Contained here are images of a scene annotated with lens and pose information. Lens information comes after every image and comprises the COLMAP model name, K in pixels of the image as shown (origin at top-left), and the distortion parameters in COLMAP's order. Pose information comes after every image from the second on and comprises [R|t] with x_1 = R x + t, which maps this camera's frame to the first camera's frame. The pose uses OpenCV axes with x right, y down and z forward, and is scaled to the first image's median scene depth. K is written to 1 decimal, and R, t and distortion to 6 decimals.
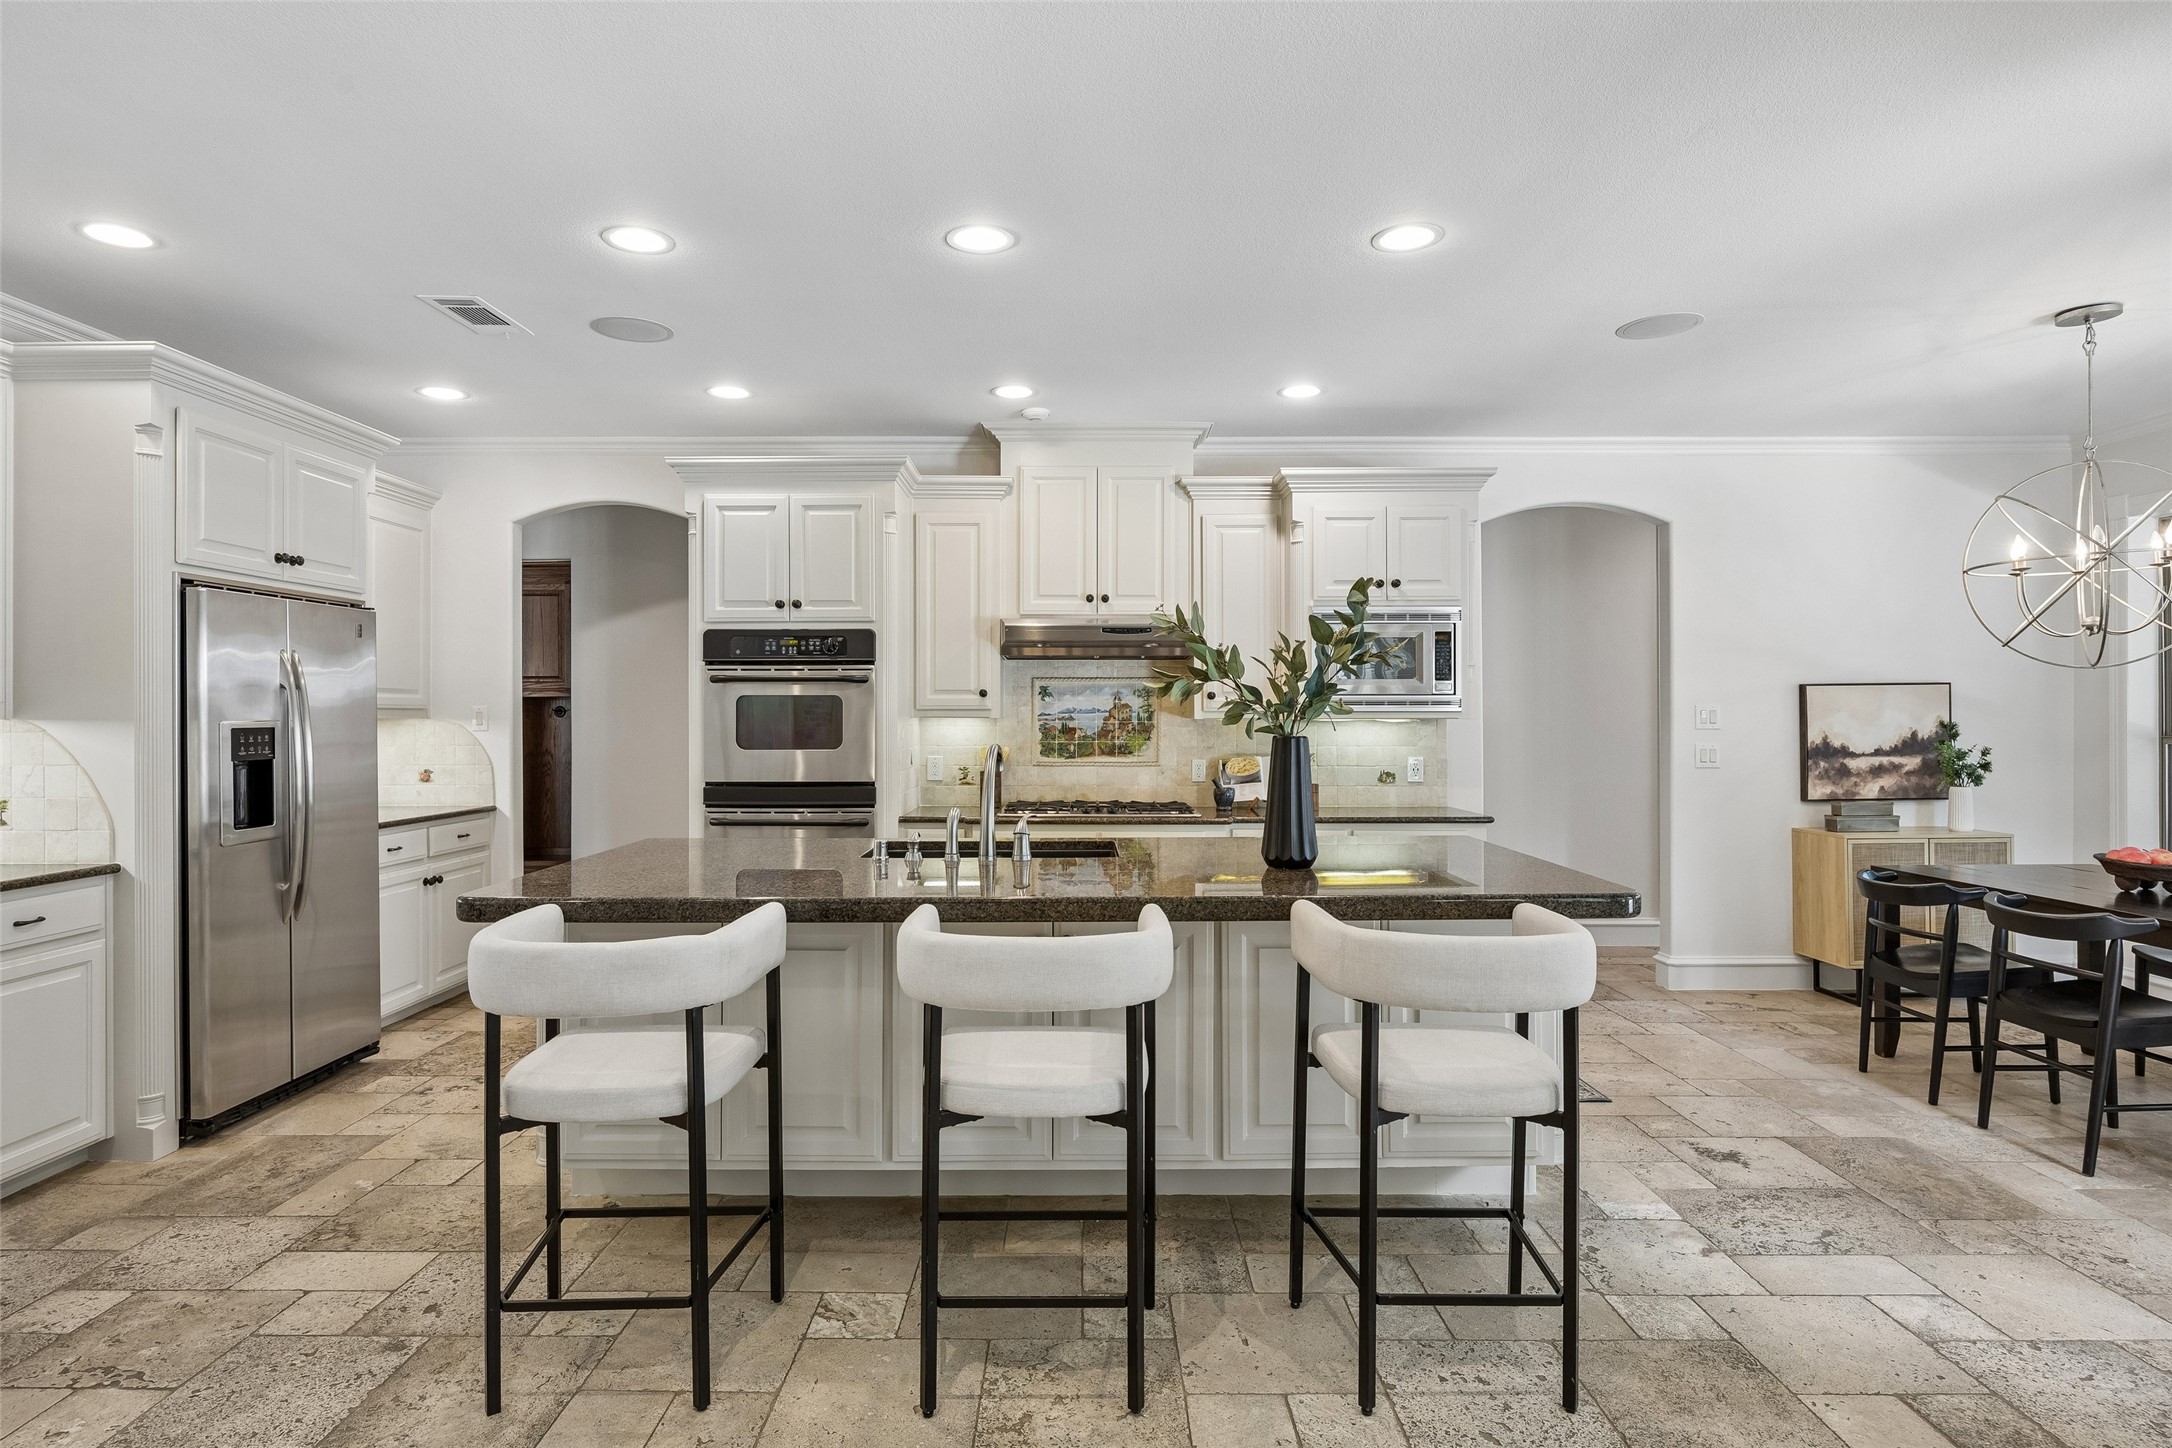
lens RADIAL K [[1168.2, 0, 1086.6], [0, 1168.2, 714.4], [0, 0, 1]] dist [-0.003465, -0.001128]
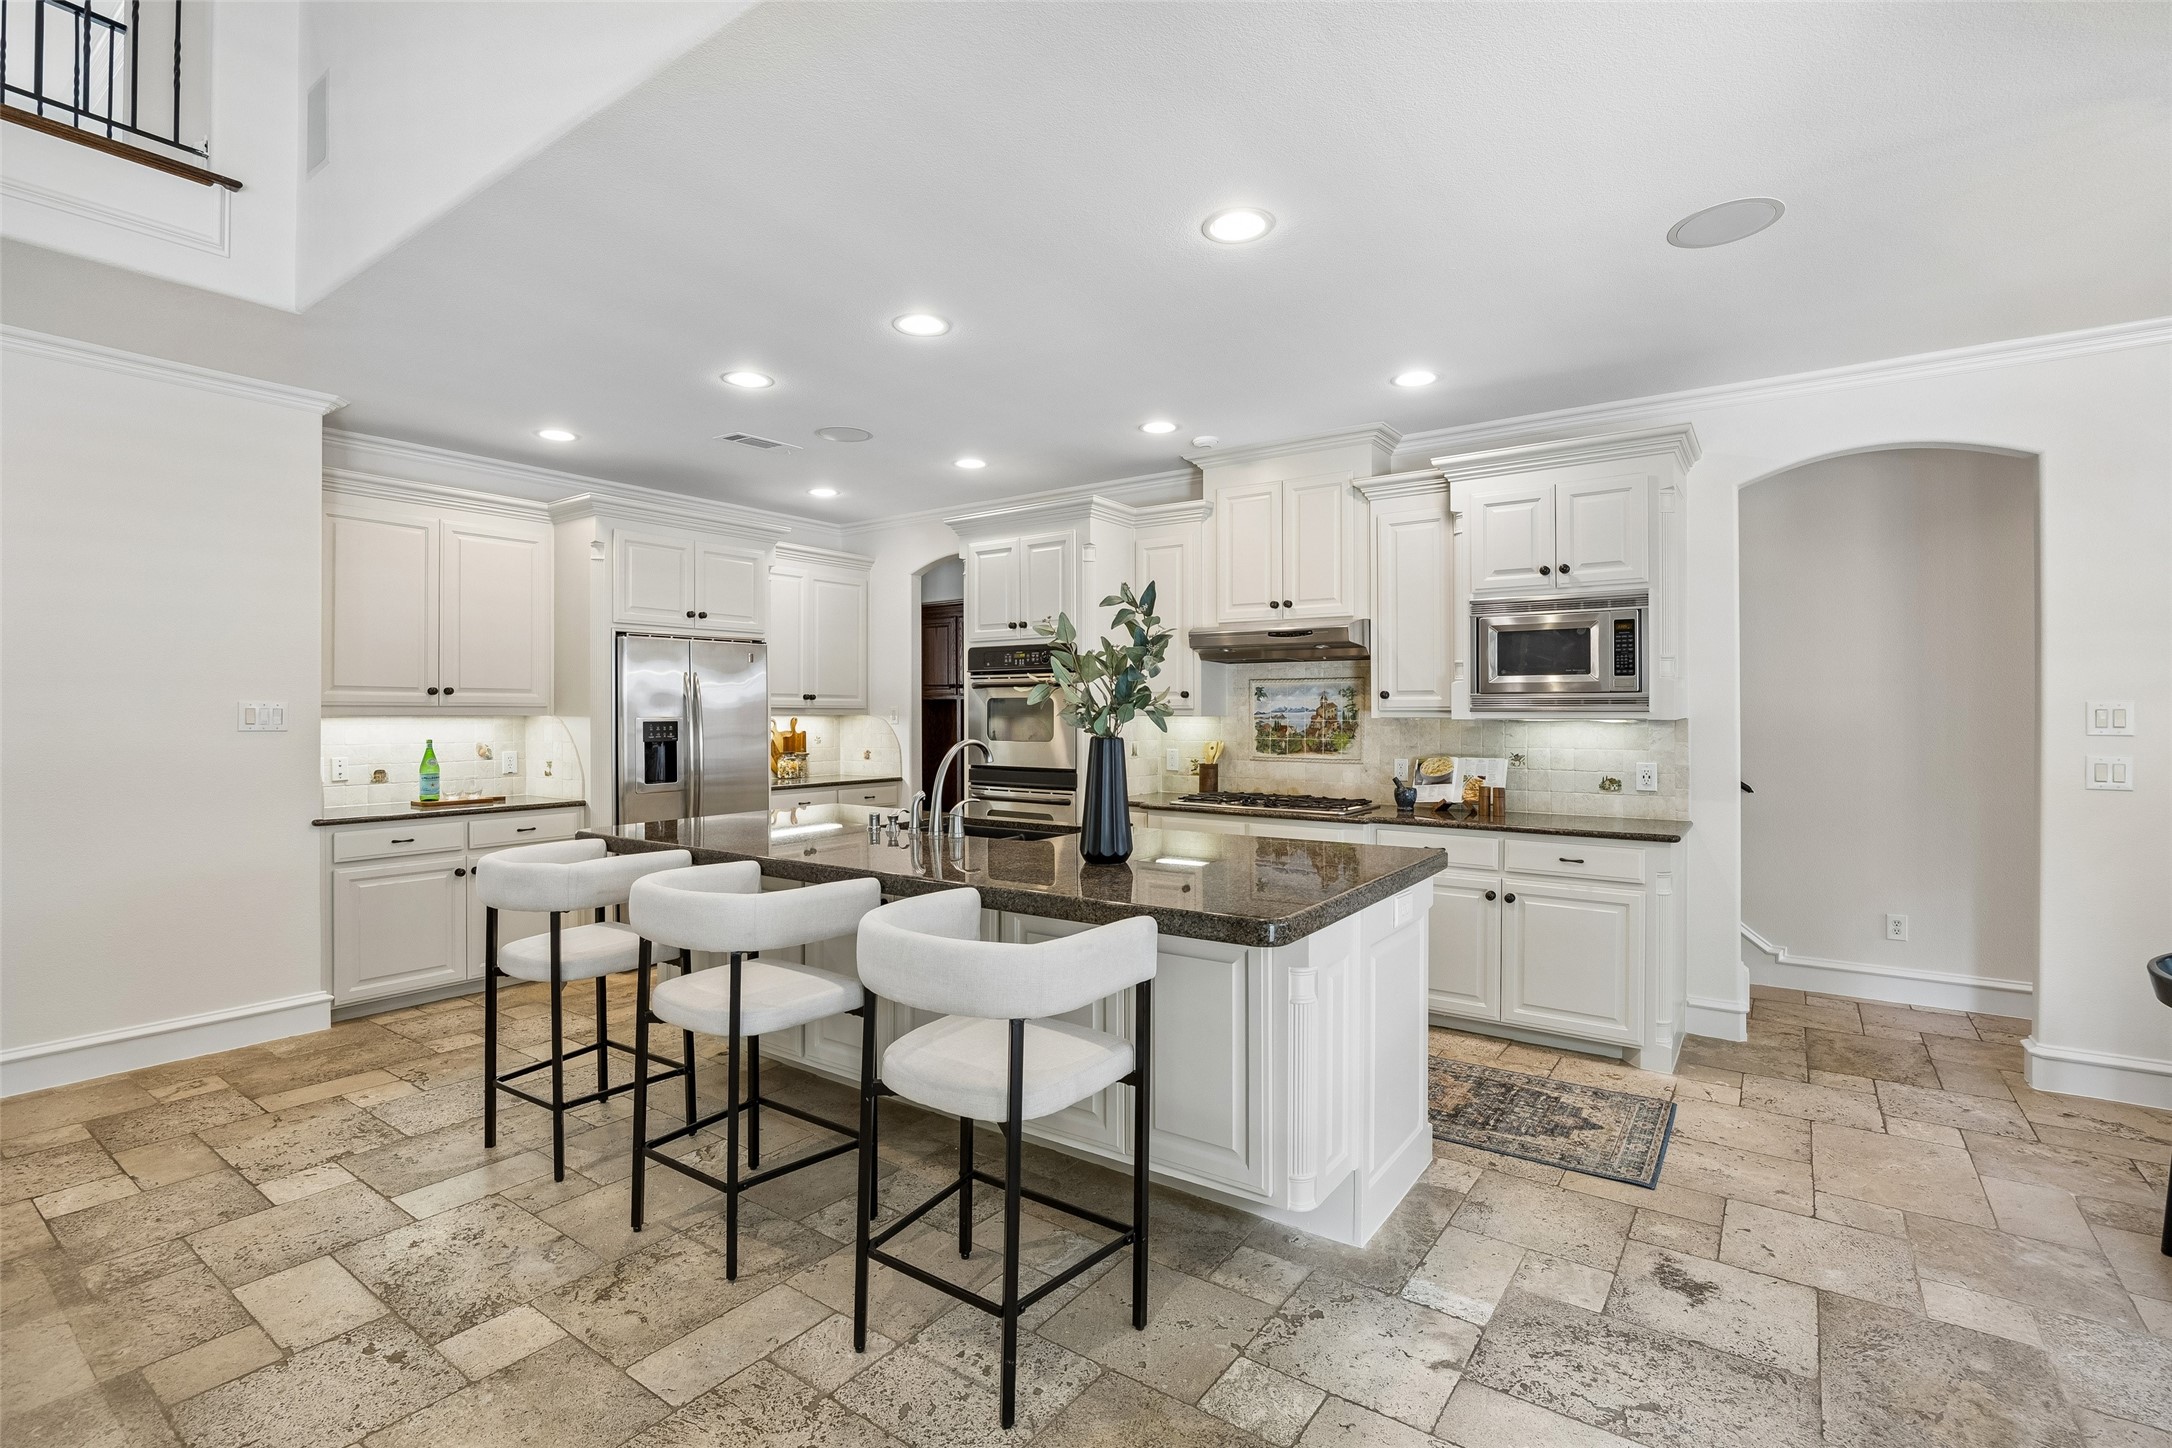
lens RADIAL K [[1006.8, 0, 1069.3], [0, 1006.8, 713.0], [0, 0, 1]] dist [-0.015125, 0.000869]
pose [[0.810653, 0.002002, -0.585523, 0.411440], [-0.000326, 0.999996, 0.002968, -0.003163], [0.585526, -0.002216, 0.810651, 0.150939]]
